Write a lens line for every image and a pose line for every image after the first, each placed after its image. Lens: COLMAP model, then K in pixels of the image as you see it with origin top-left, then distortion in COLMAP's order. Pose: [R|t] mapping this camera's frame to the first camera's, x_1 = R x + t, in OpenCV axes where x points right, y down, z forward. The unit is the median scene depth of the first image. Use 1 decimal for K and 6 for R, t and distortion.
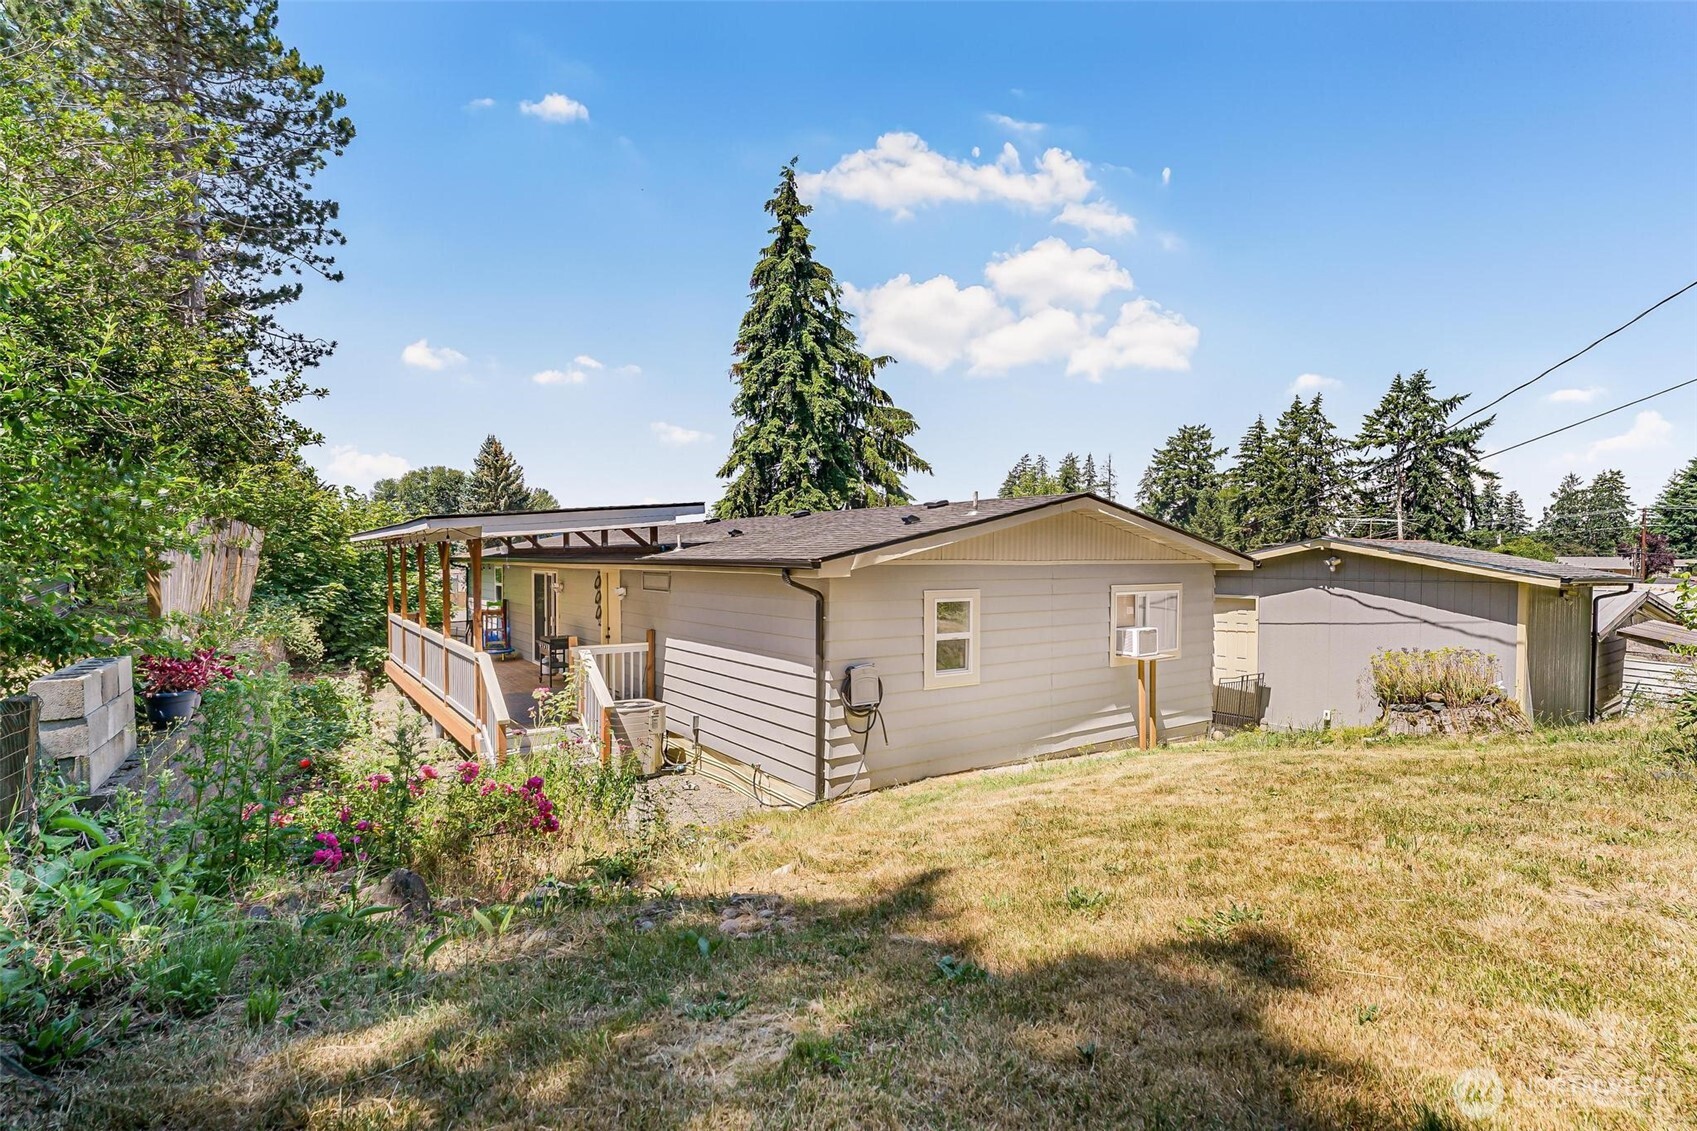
lens RADIAL K [[811.9, 0, 849.4], [0, 811.9, 624.6], [0, 0, 1]] dist [0.003974, 0.001287]
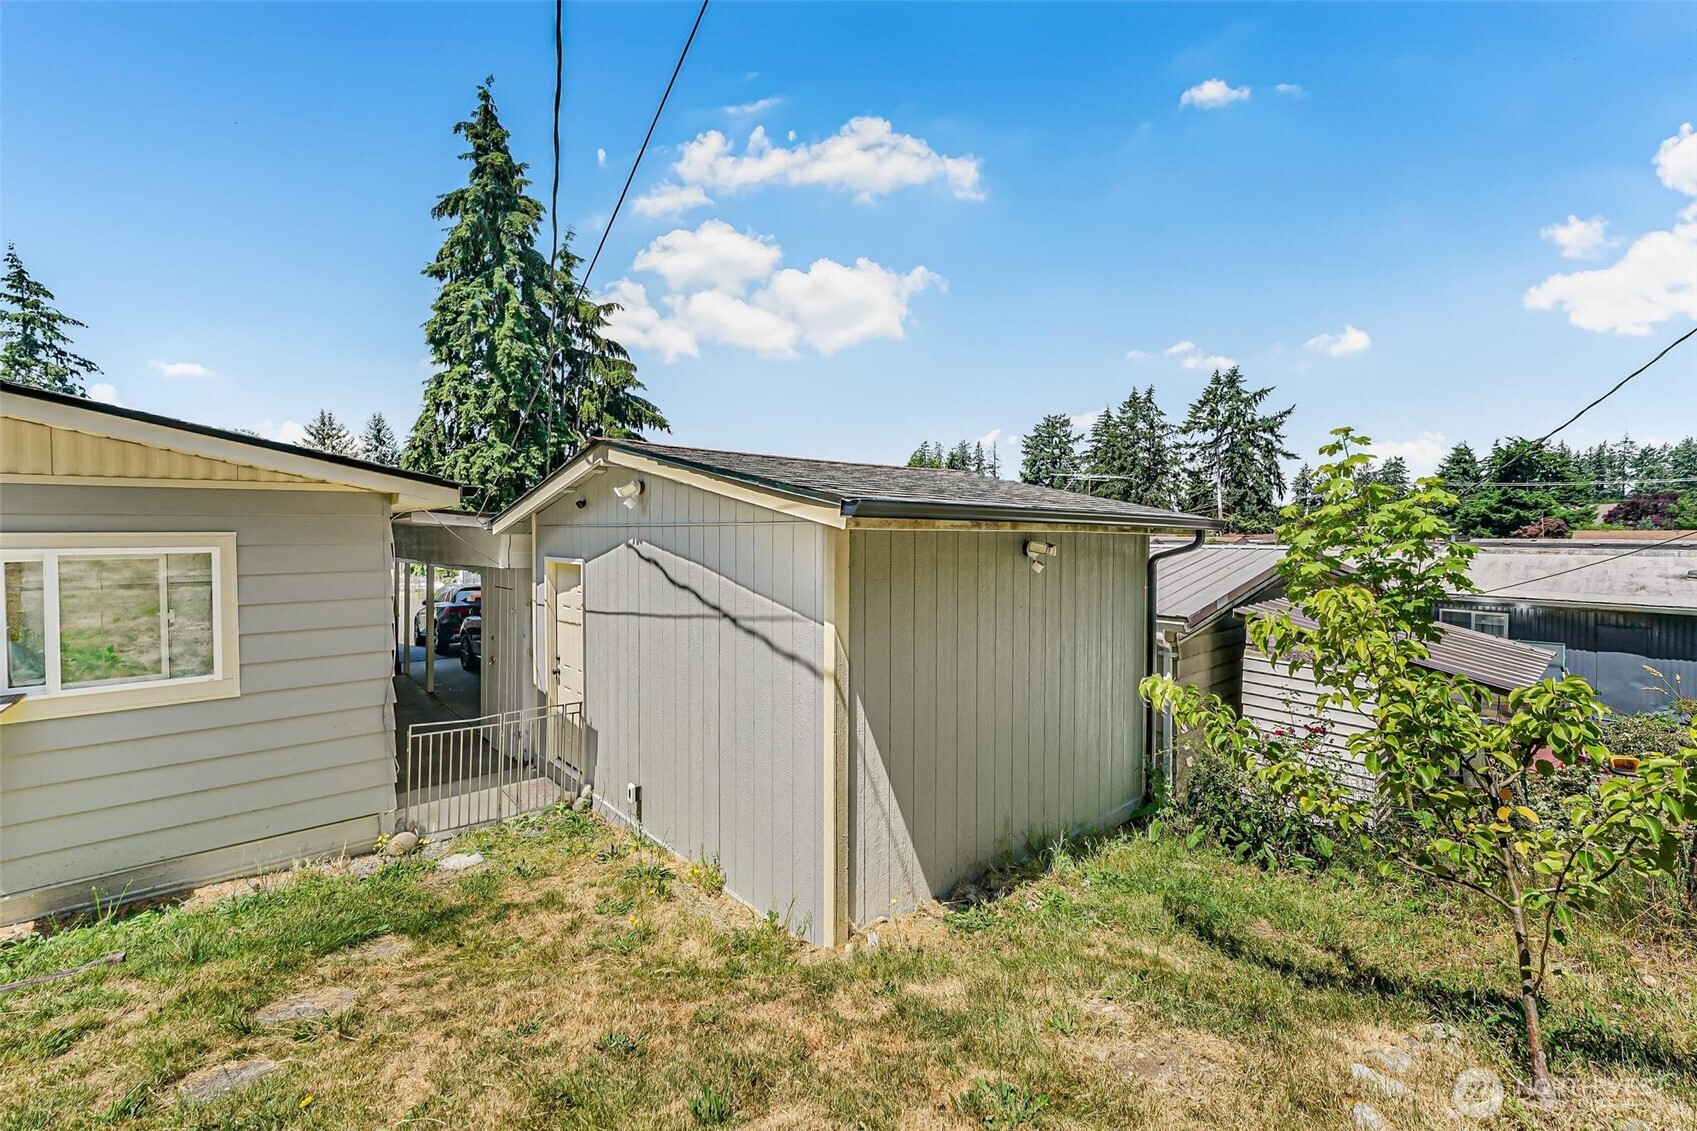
lens RADIAL K [[692.9, 0, 849.6], [0, 692.9, 574.1], [0, 0, 1]] dist [0.000157, -0.000179]
pose [[0.997067, -0.009023, 0.076002, 0.077890], [0.010633, 0.999727, -0.020799, -0.001875], [-0.075793, 0.021546, 0.996891, 0.065145]]
